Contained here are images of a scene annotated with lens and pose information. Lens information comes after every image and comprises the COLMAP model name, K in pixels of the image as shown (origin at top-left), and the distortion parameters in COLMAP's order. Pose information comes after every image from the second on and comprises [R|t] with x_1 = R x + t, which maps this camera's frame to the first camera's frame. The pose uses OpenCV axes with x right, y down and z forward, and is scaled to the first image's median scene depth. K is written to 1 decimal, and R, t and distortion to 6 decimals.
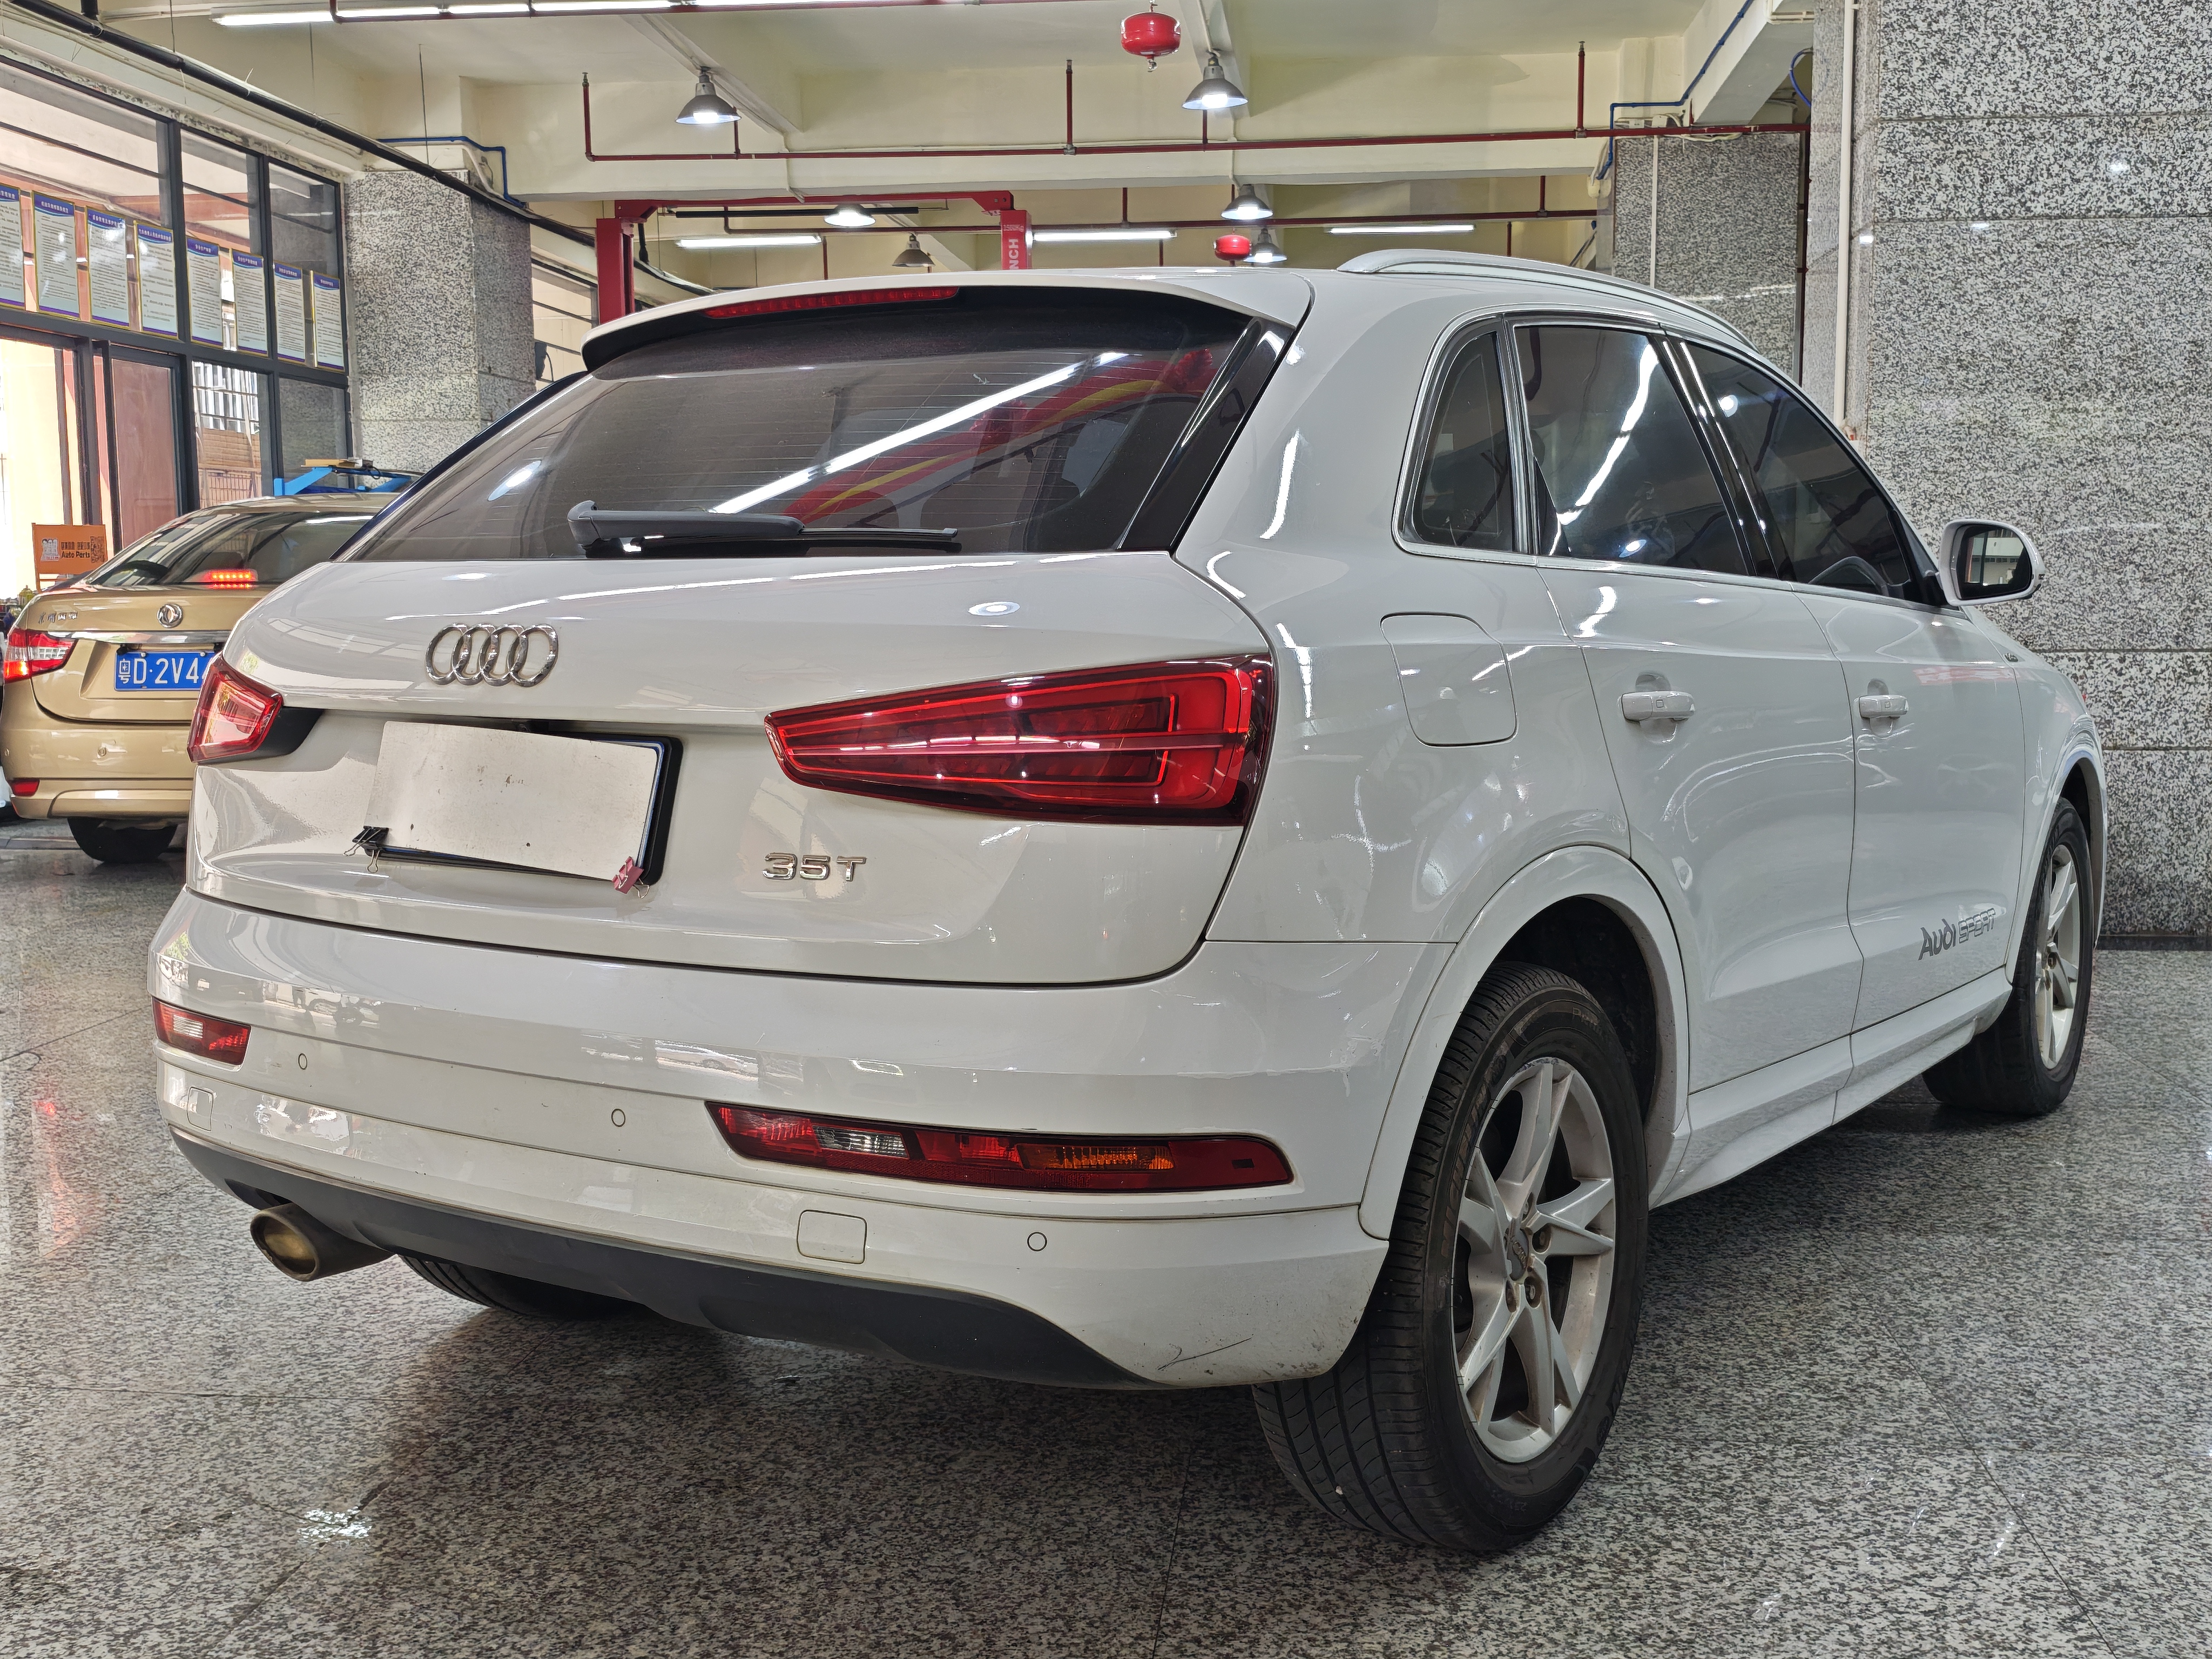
lens RADIAL K [[2187.7, 0, 1102.9], [0, 2187.7, 838.1], [0, 0, 1]] dist [-0.077157, 0.000000]
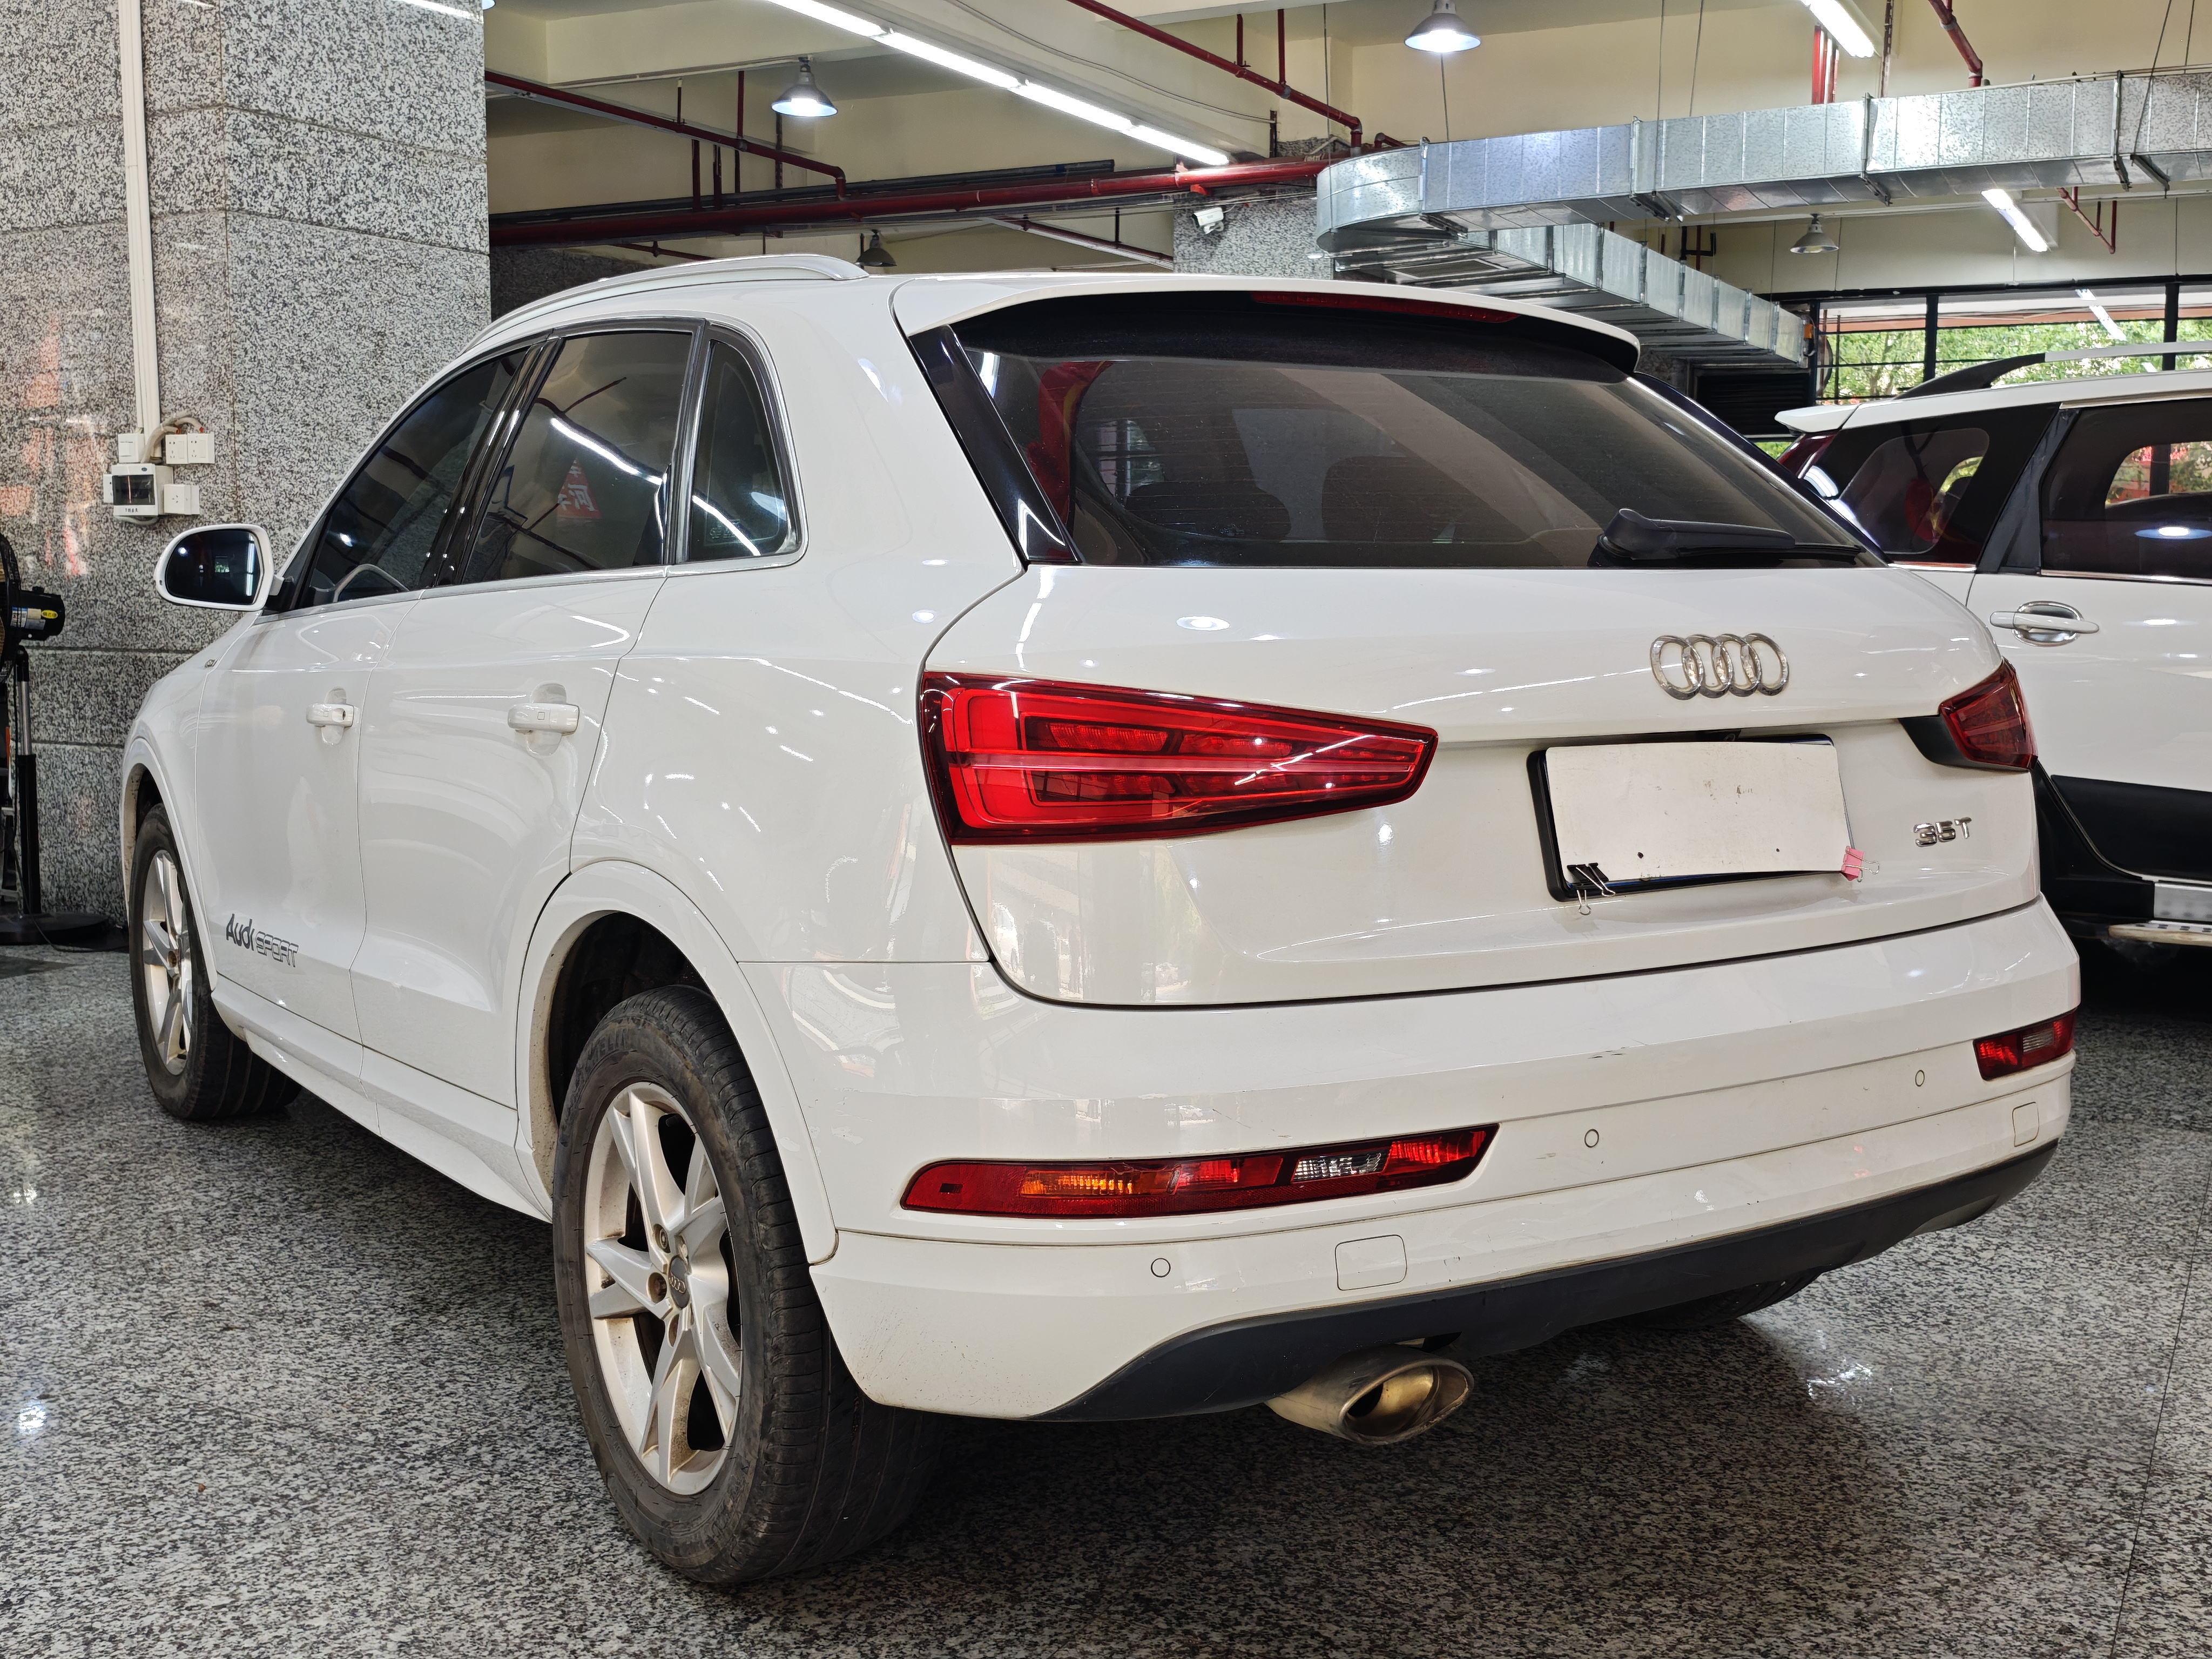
lens RADIAL K [[2187.7, 0, 1106.9], [0, 2187.7, 825.7], [0, 0, 1]] dist [-0.077157, 0.000000]
pose [[0.421475, -0.074898, 0.903742, -0.368873], [0.079002, 0.995827, 0.045686, -0.022676], [-0.903392, 0.052142, 0.425633, 0.244862]]
